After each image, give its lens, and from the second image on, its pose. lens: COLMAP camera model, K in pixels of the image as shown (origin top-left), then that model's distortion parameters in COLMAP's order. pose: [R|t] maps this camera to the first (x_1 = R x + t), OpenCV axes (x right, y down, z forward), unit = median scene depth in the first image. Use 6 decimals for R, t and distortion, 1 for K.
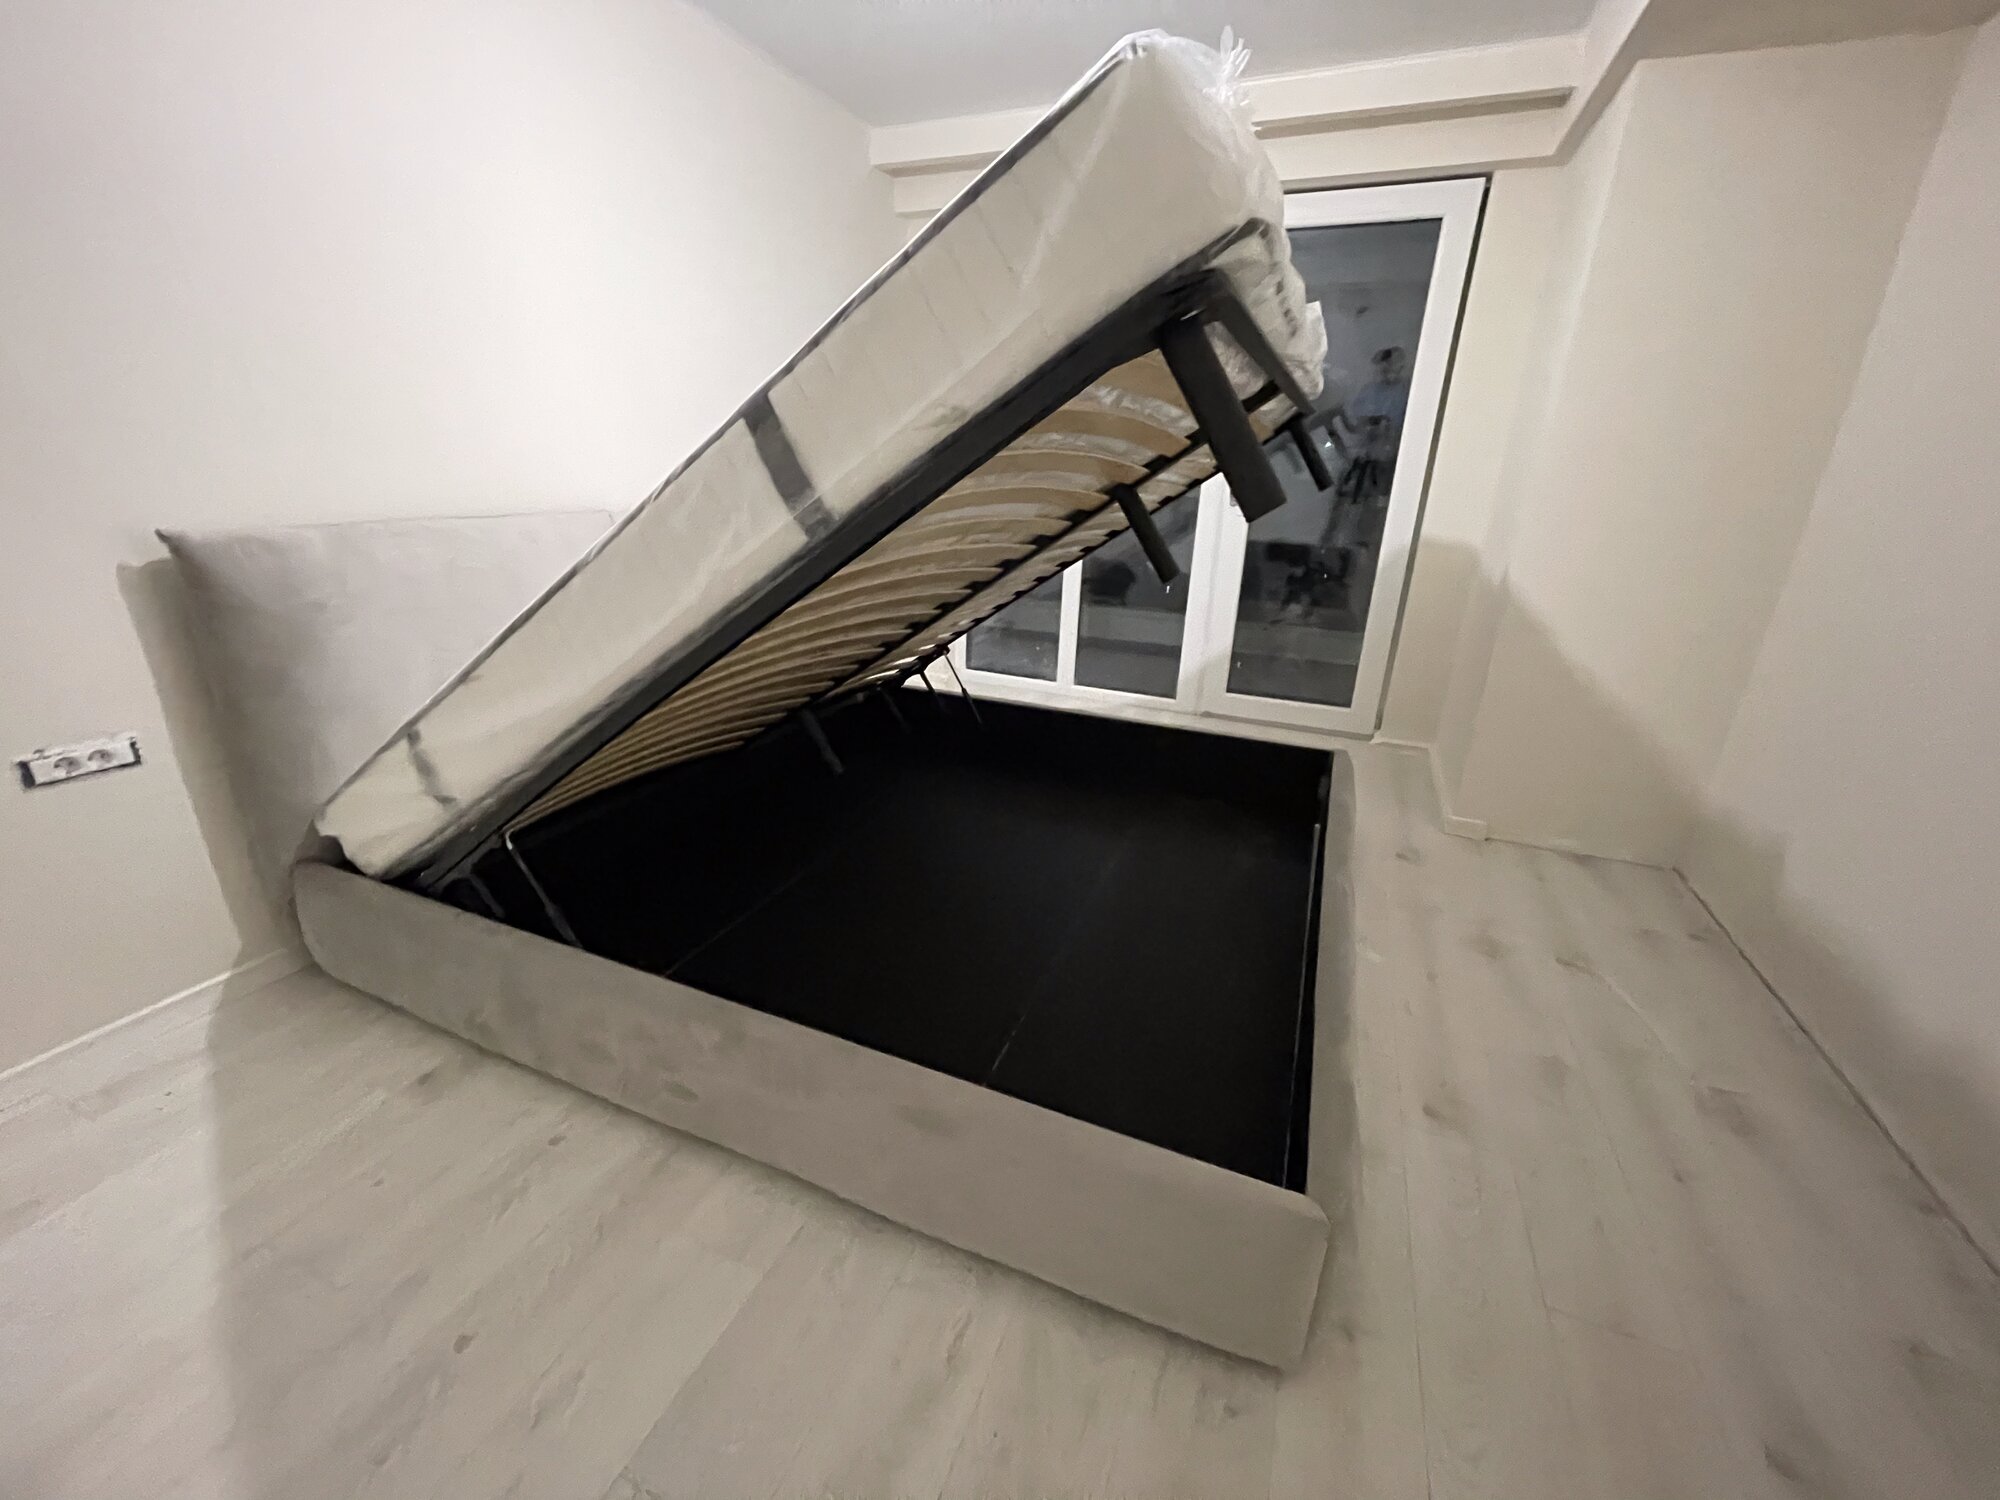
lens RADIAL K [[803.9, 0, 996.5], [0, 803.9, 747.9], [0, 0, 1]] dist [-0.004289, 0.000635]
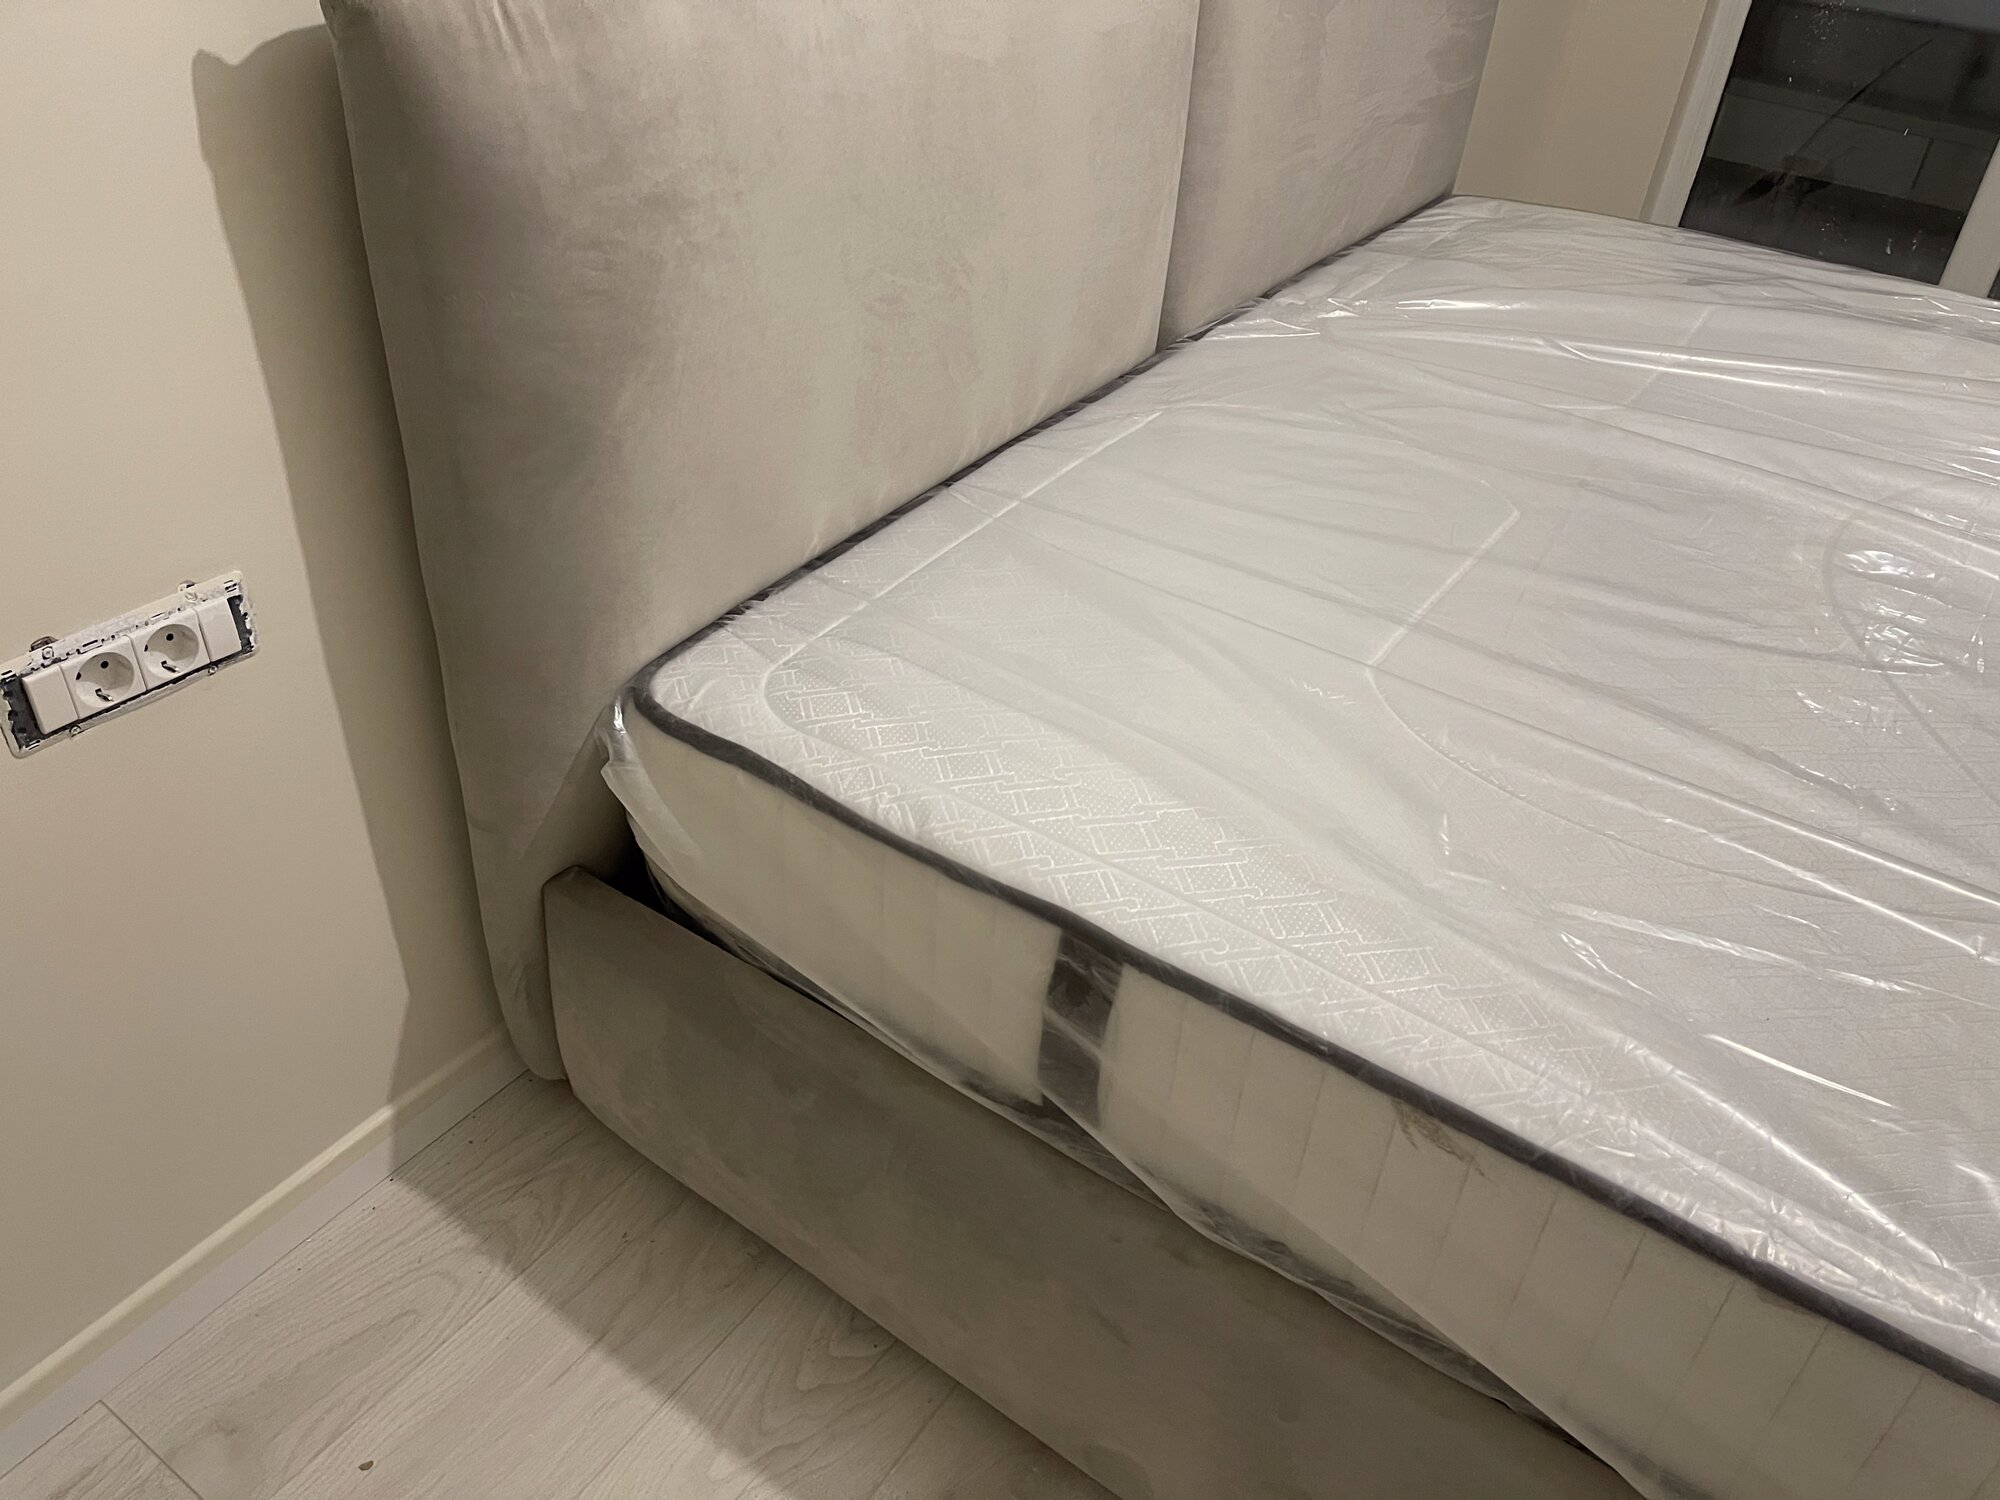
lens RADIAL K [[1492.6, 0, 981.5], [0, 1492.6, 749.3], [0, 0, 1]] dist [0.072428, -0.081323]
pose [[0.976630, 0.150058, -0.153873, -0.661963], [-0.102069, 0.953857, 0.282382, -0.169043], [0.189146, -0.260077, 0.946881, 0.425220]]
